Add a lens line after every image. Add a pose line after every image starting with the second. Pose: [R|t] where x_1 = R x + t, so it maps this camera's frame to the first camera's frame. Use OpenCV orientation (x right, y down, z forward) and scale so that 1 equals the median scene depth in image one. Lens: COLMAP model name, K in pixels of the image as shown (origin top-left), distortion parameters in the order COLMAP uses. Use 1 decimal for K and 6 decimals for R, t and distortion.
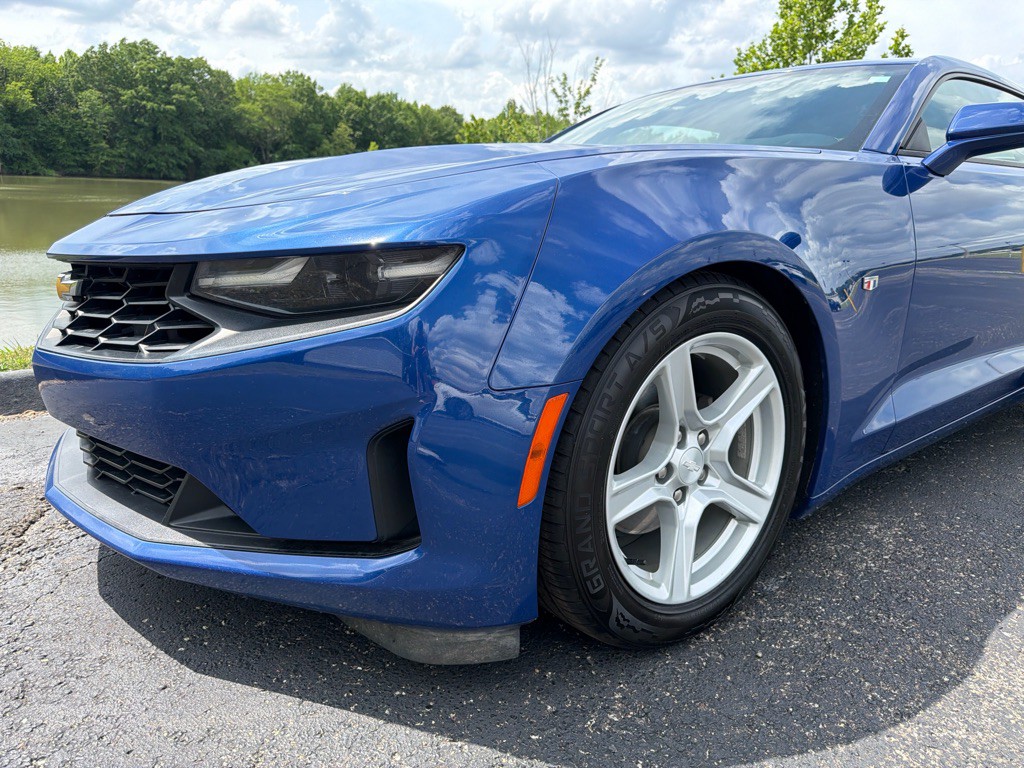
lens RADIAL K [[729.8, 0, 510.8], [0, 729.8, 392.4], [0, 0, 1]] dist [0.021696, -0.028550]
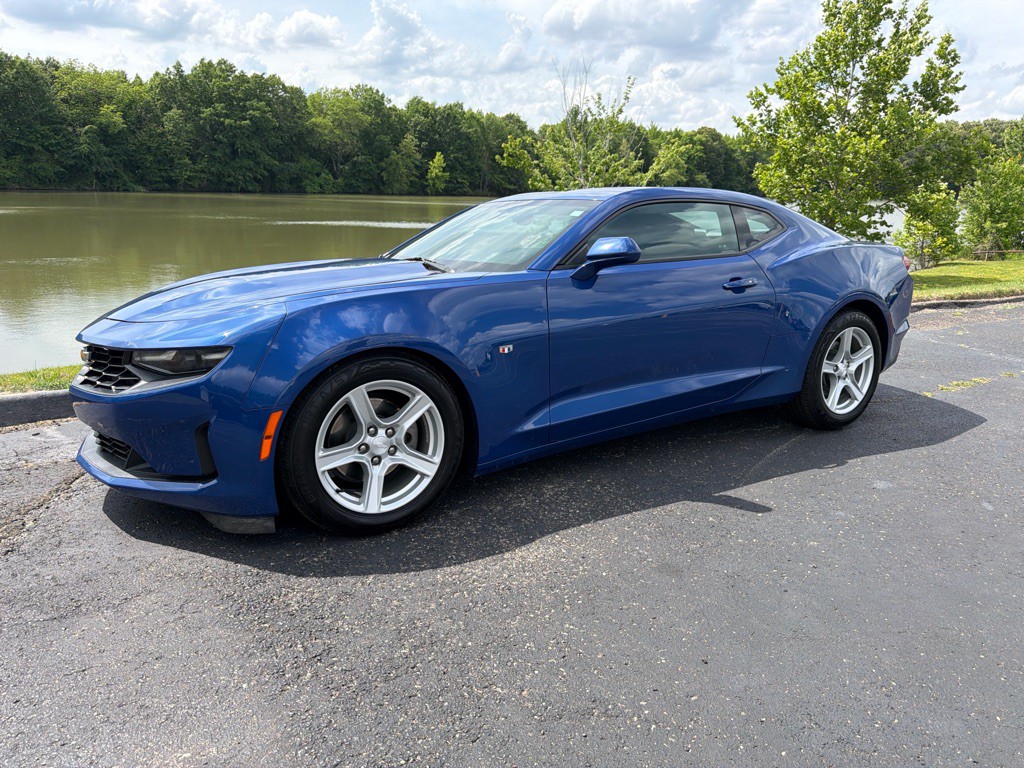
lens RADIAL K [[729.8, 0, 513.9], [0, 729.8, 393.5], [0, 0, 1]] dist [0.021696, -0.028550]
pose [[0.996061, 0.002487, -0.088633, 0.045305], [-0.002715, 0.999993, -0.002447, -0.002166], [0.088626, 0.002678, 0.996061, -0.054664]]
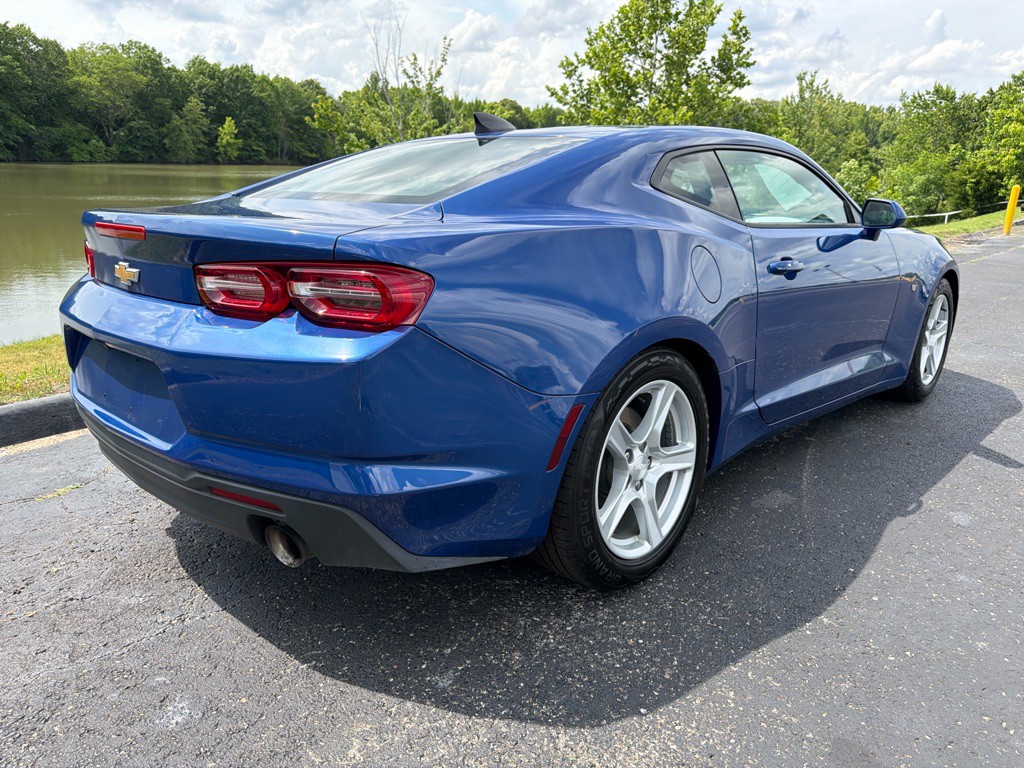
lens RADIAL K [[729.8, 0, 512.7], [0, 729.8, 386.6], [0, 0, 1]] dist [0.021696, -0.028550]
pose [[0.985765, -0.064650, 0.155202, 0.021388], [0.060402, 0.997663, 0.031936, -0.012522], [-0.156904, -0.022107, 0.987366, -0.002776]]
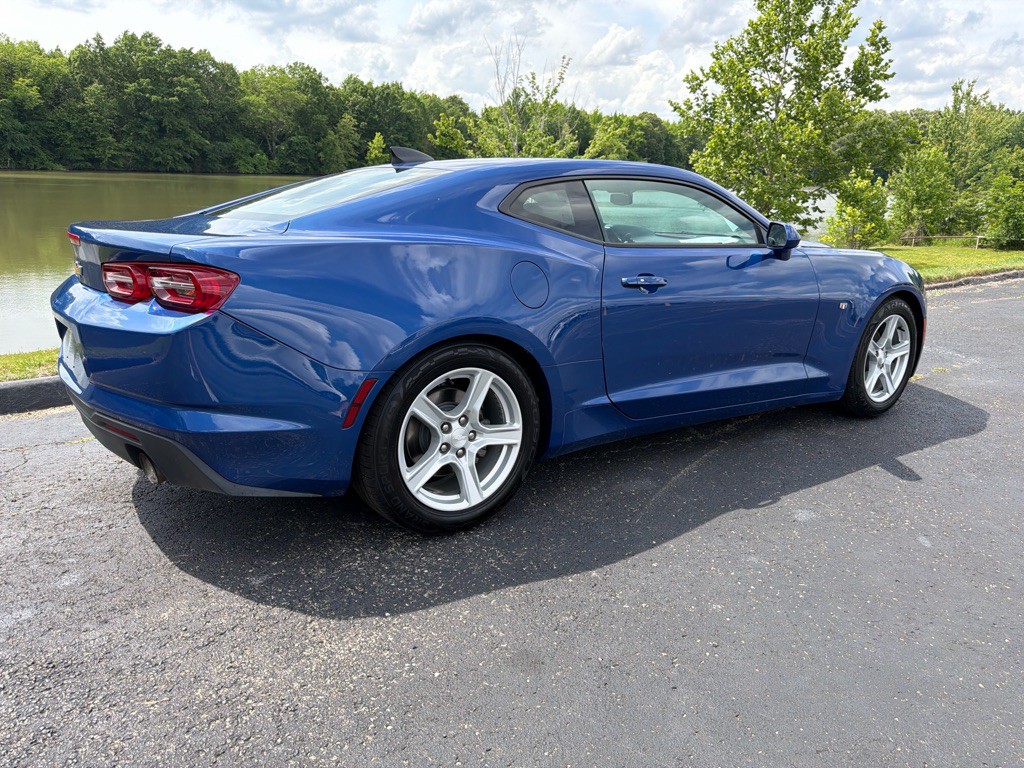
lens RADIAL K [[729.8, 0, 517.0], [0, 729.8, 387.3], [0, 0, 1]] dist [0.021696, -0.028550]
pose [[0.999887, -0.008788, -0.012170, 0.058941], [0.008921, 0.999901, 0.010900, -0.007800], [0.012073, -0.011007, 0.999867, -0.026029]]
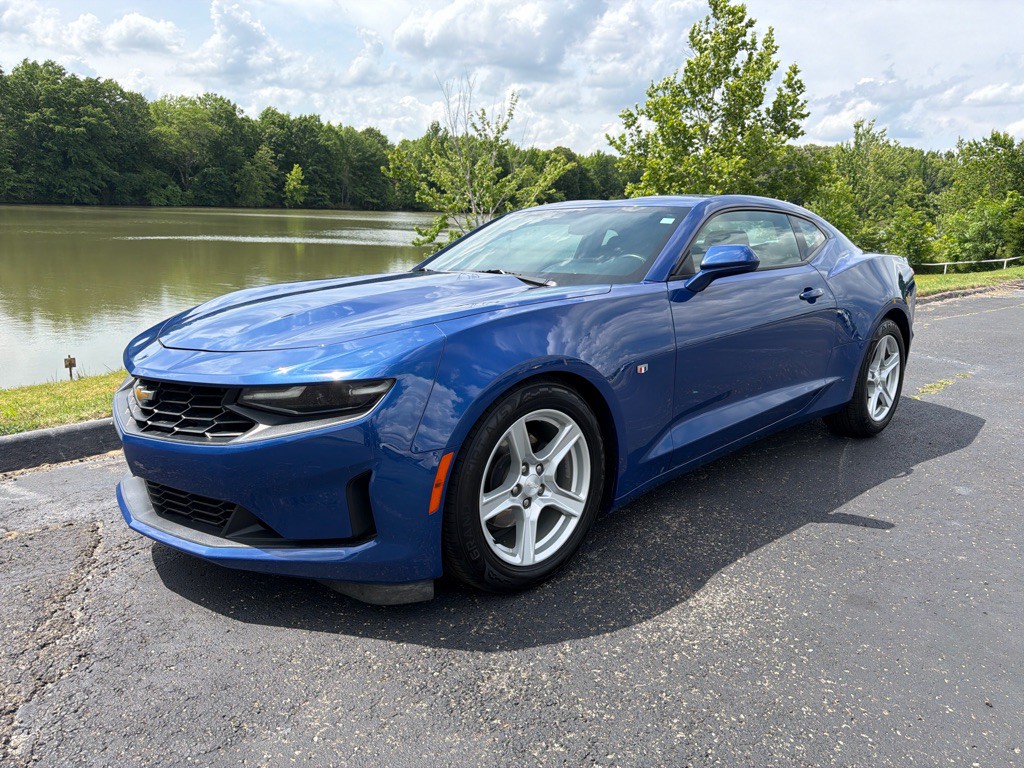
lens RADIAL K [[729.8, 0, 516.0], [0, 729.8, 389.4], [0, 0, 1]] dist [0.021696, -0.028550]
pose [[0.994582, -0.038749, 0.096464, 0.002974], [0.041204, 0.998872, -0.023587, -0.005018], [-0.095442, 0.027434, 0.995057, -0.041053]]
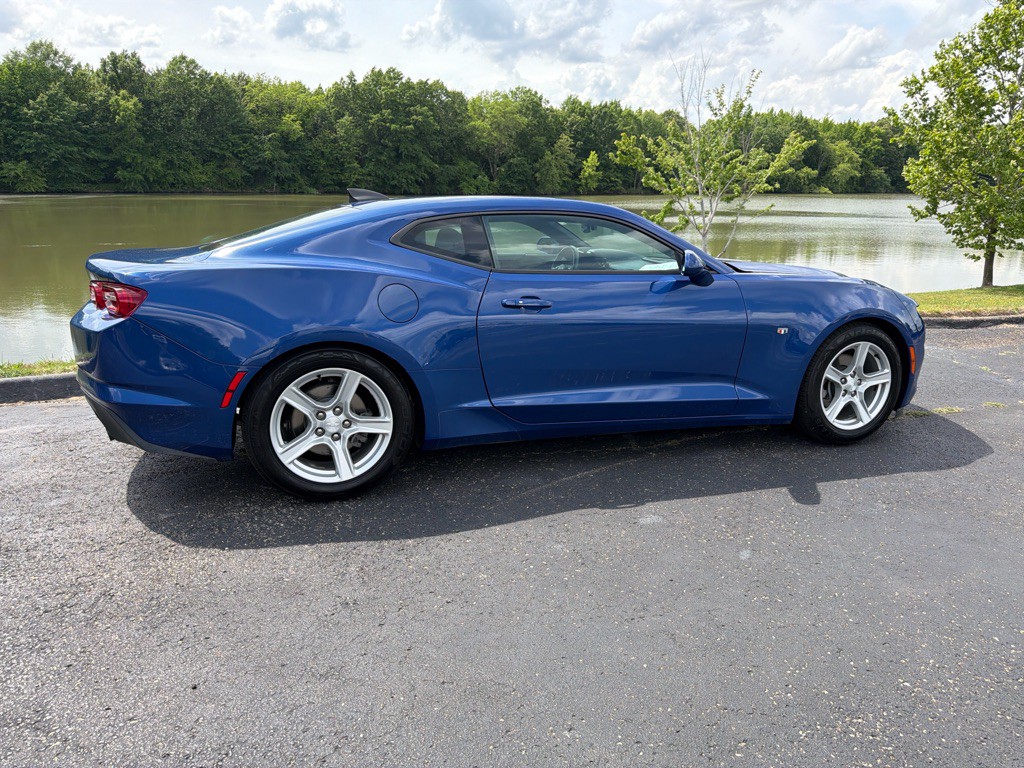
lens RADIAL K [[729.8, 0, 520.1], [0, 729.8, 398.6], [0, 0, 1]] dist [0.021696, -0.028550]
pose [[0.956991, 0.048901, -0.285967, 0.119156], [-0.048012, 0.998795, 0.010125, -0.006938], [0.286118, 0.004040, 0.958186, -0.036931]]
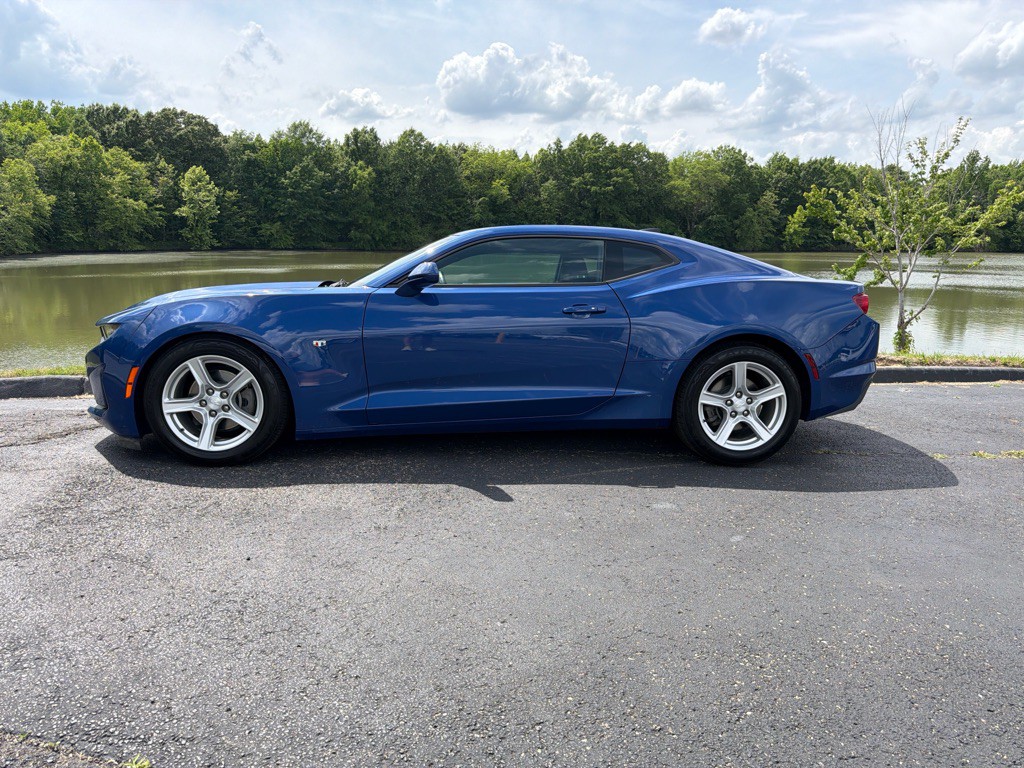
lens RADIAL K [[729.8, 0, 517.0], [0, 729.8, 399.3], [0, 0, 1]] dist [0.021696, -0.028550]
pose [[0.846179, 0.078151, -0.527138, 0.156684], [-0.118073, 0.992097, -0.042450, 0.003934], [0.519654, 0.098161, 0.848719, -0.045589]]
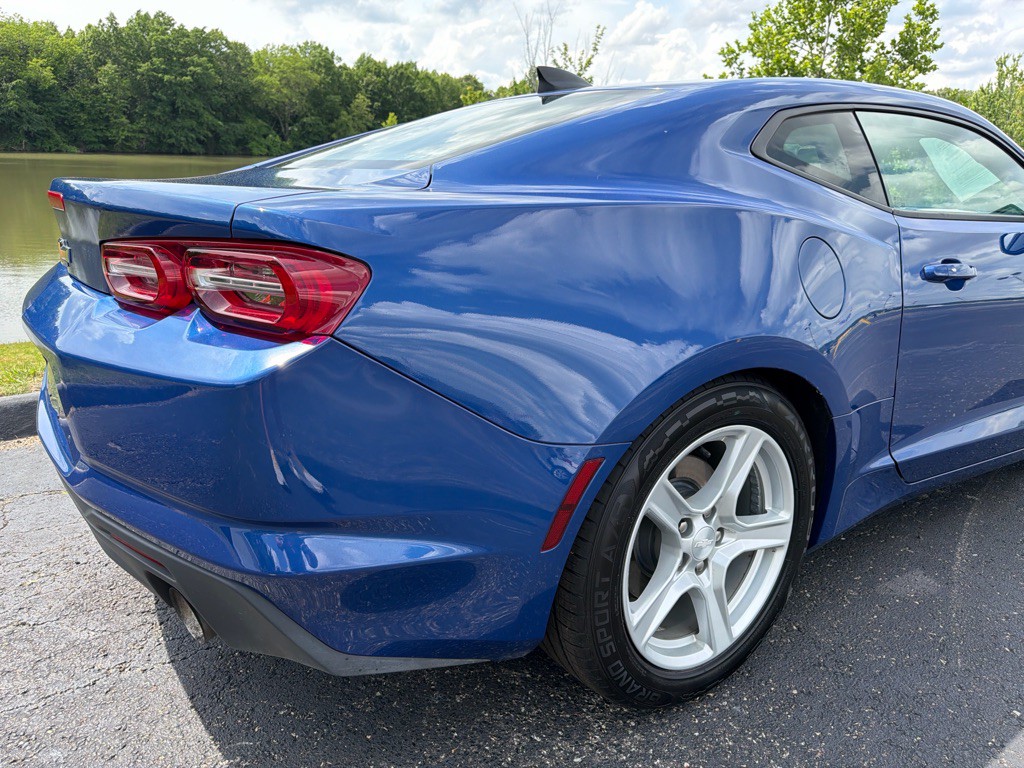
lens RADIAL K [[729.8, 0, 509.0], [0, 729.8, 390.1], [0, 0, 1]] dist [0.021696, -0.028550]
pose [[0.999299, -0.001647, -0.037404, 0.034864], [0.003011, 0.999332, 0.036424, -0.014640], [0.037319, -0.036511, 0.998636, 0.017434]]
